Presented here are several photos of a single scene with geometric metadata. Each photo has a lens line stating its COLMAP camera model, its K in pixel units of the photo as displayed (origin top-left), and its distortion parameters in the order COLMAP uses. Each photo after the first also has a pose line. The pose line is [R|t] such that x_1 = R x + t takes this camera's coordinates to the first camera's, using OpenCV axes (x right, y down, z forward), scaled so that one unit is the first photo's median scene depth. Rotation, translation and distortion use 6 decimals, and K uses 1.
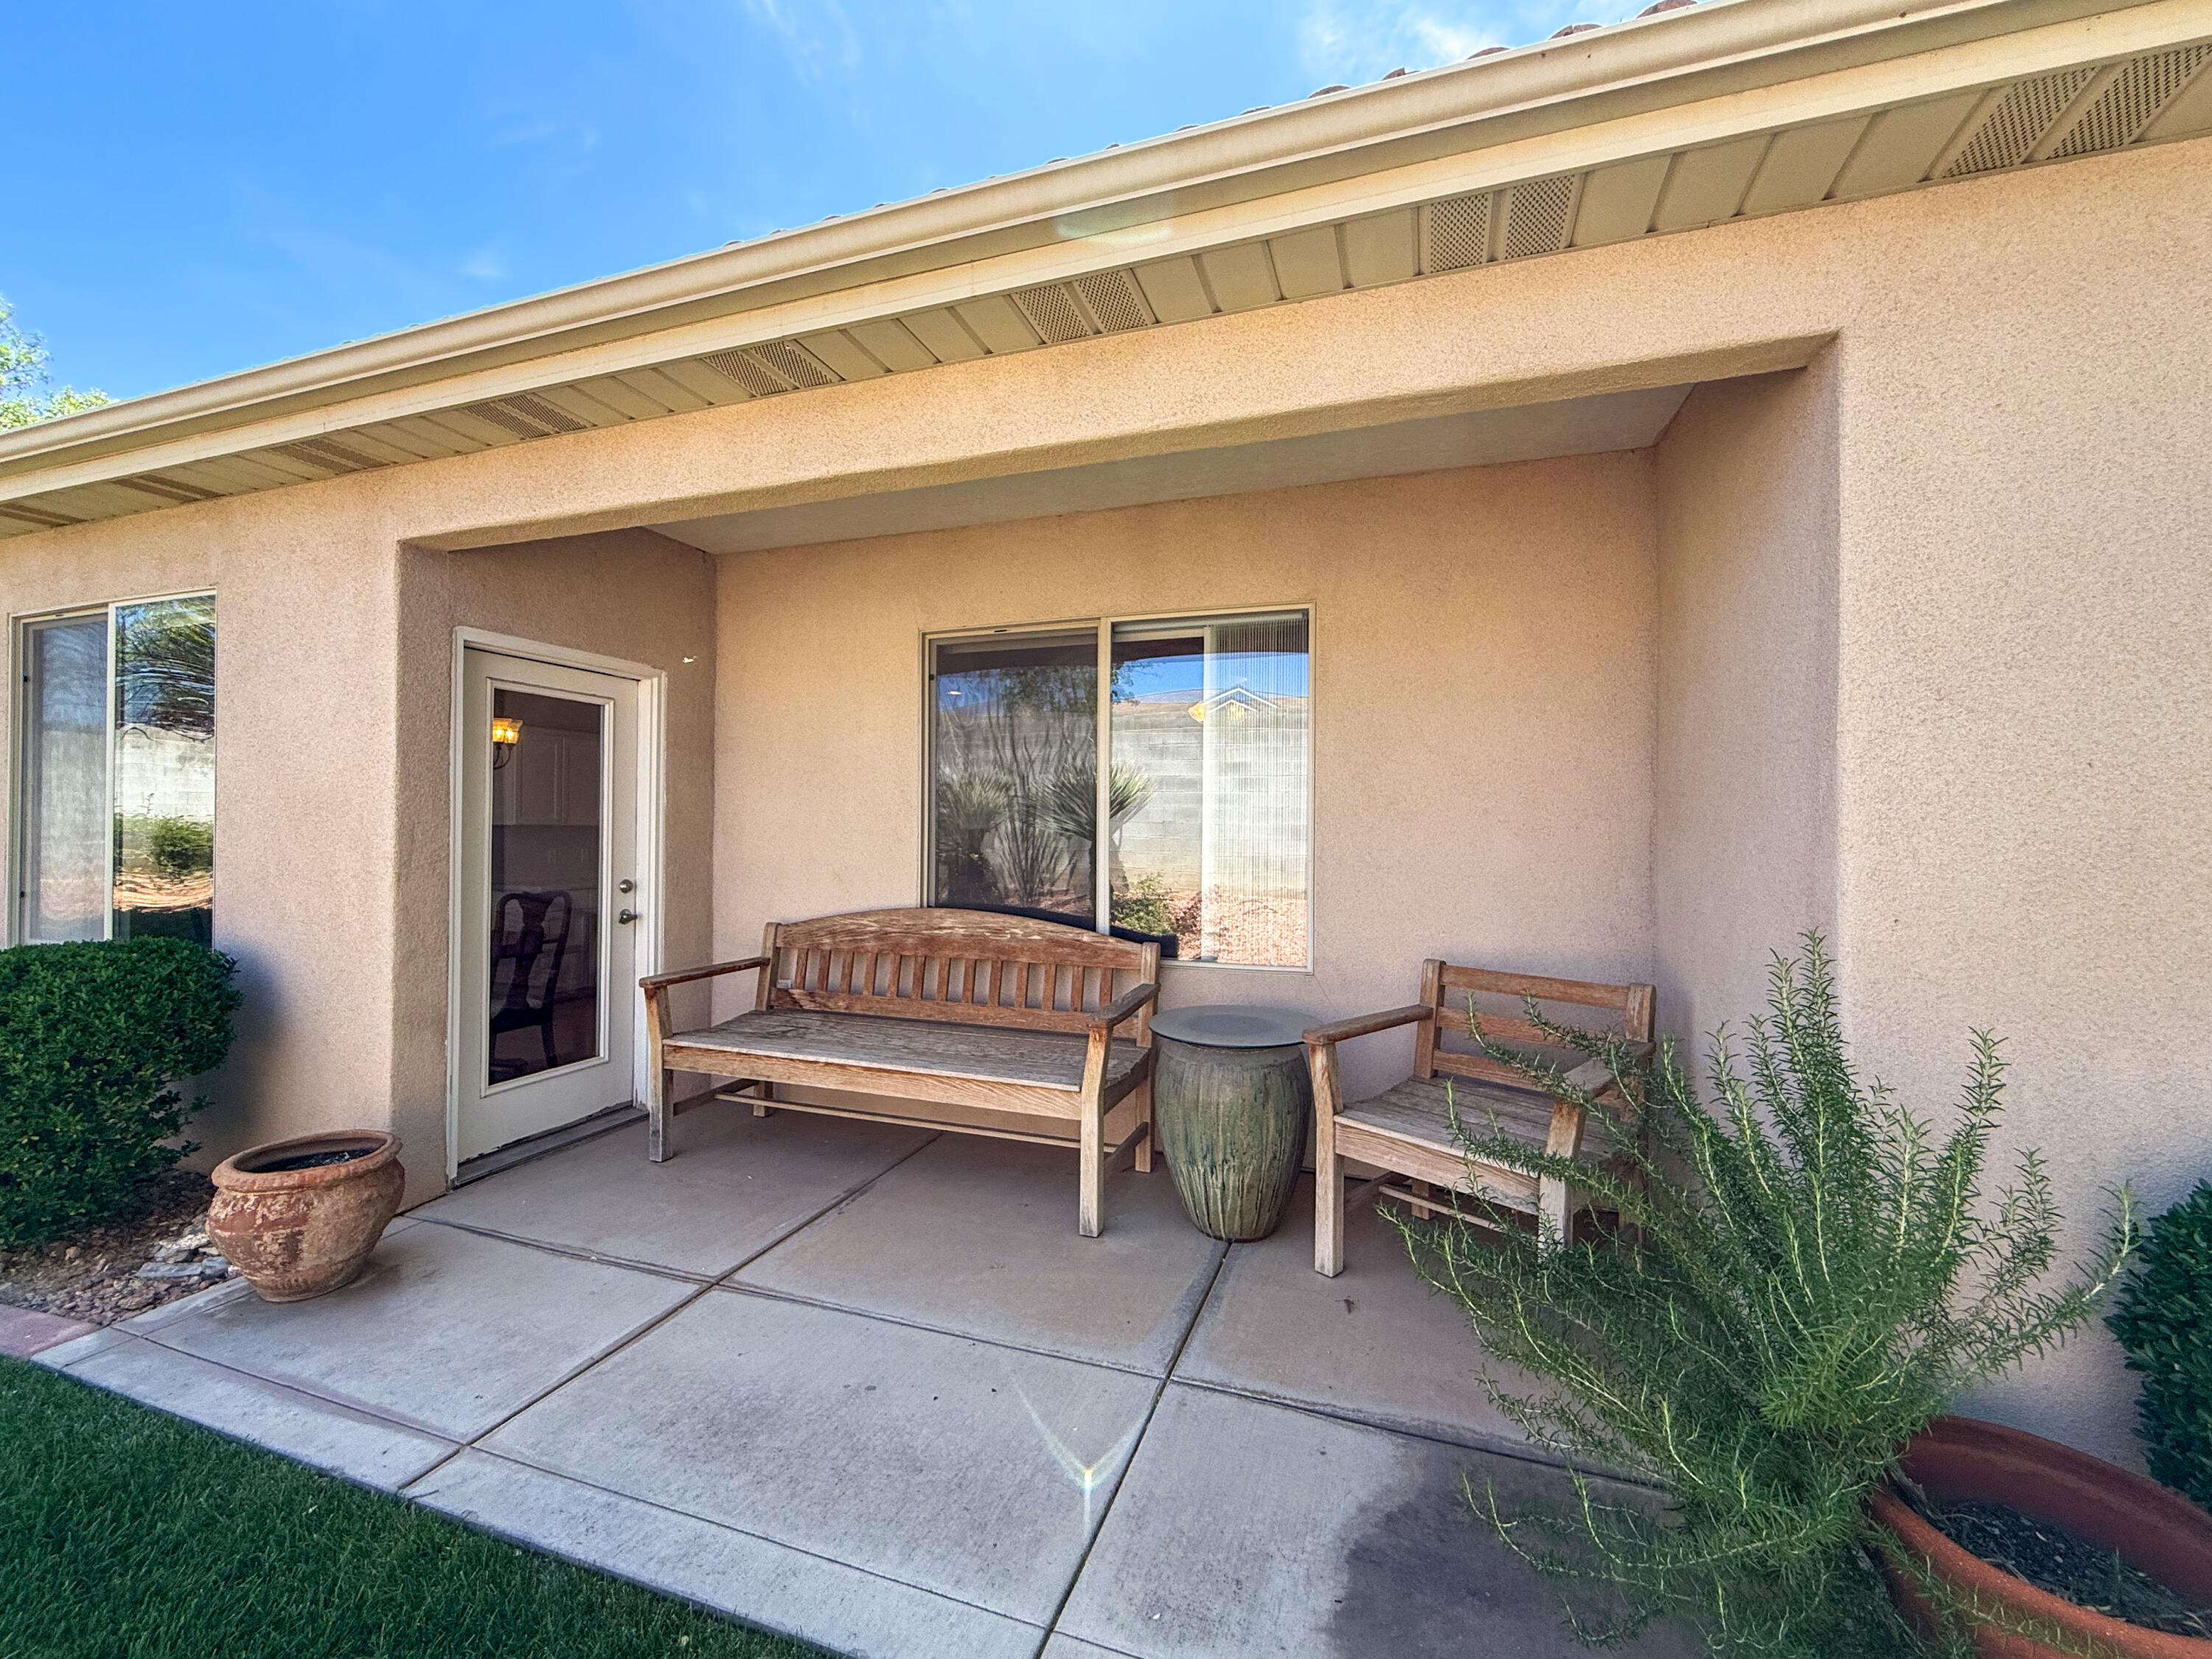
lens RADIAL K [[894.7, 0, 1100.7], [0, 894.7, 831.7], [0, 0, 1]] dist [0.000945, -0.000276]
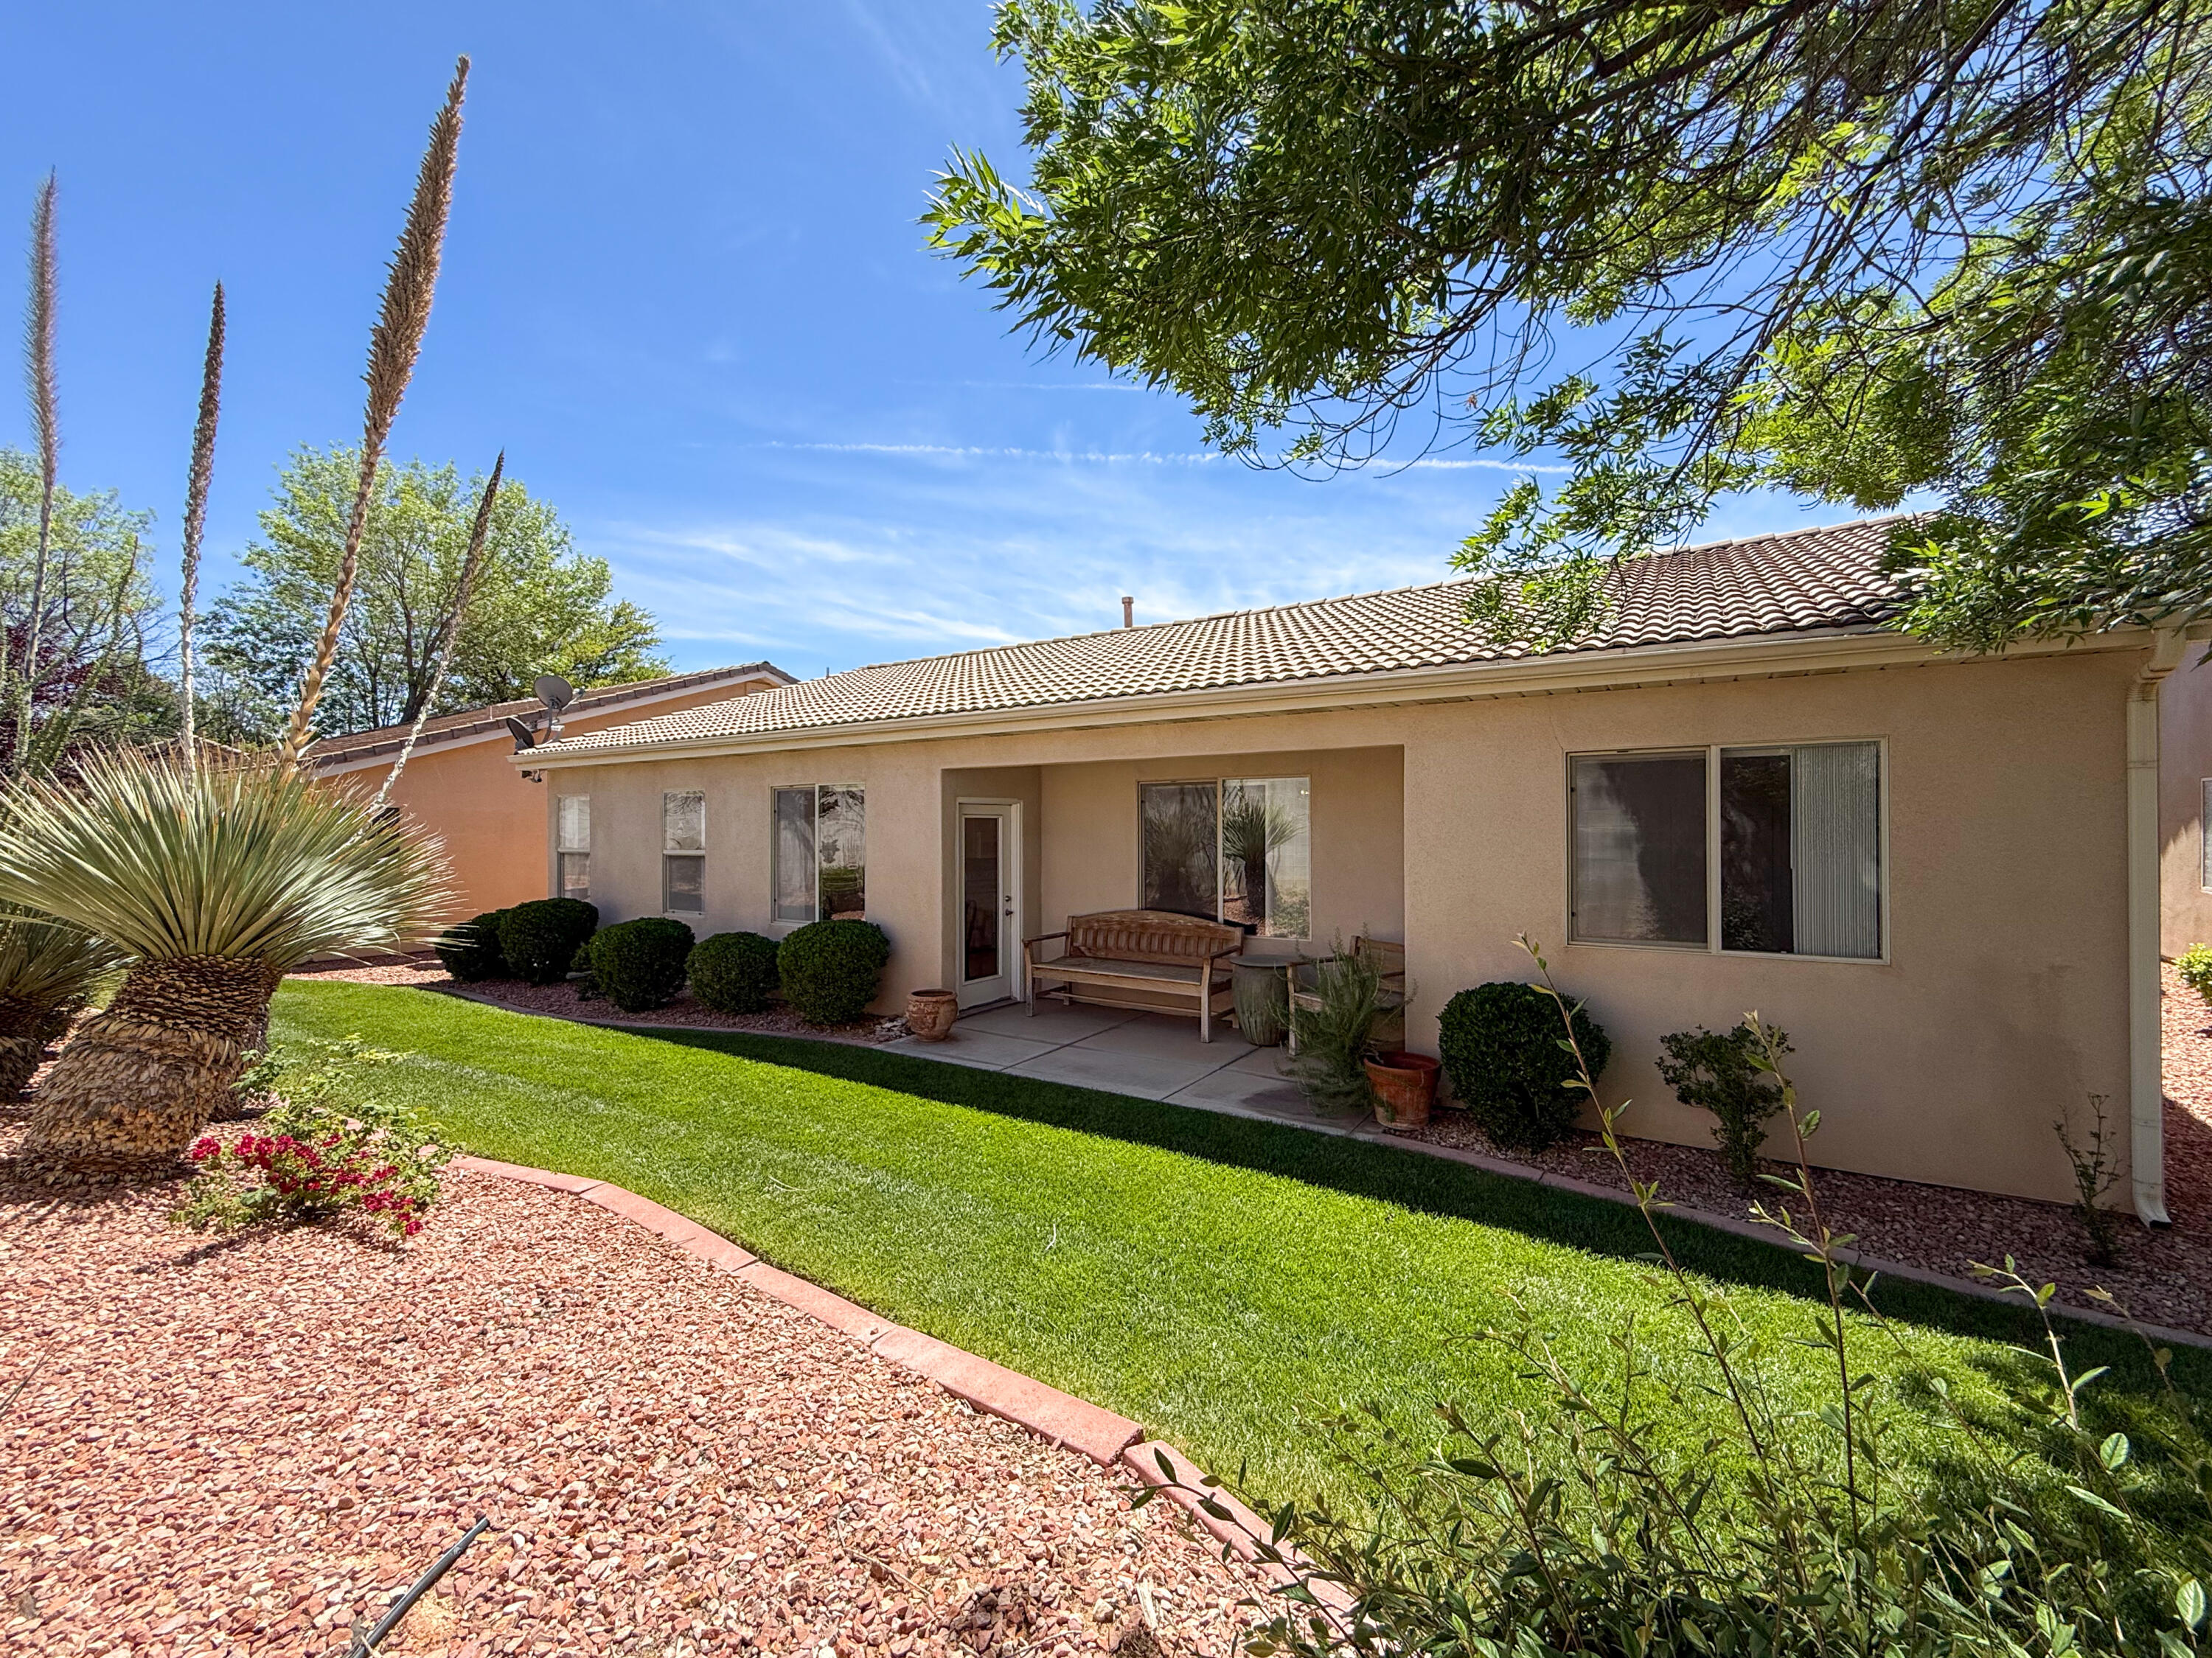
lens RADIAL K [[894.7, 0, 1109.0], [0, 894.7, 827.3], [0, 0, 1]] dist [0.000945, -0.000276]
pose [[0.973021, -0.011267, -0.230441, 0.250239], [0.011525, 0.999934, -0.000226, -0.124042], [0.230428, -0.002436, 0.973086, -1.209952]]
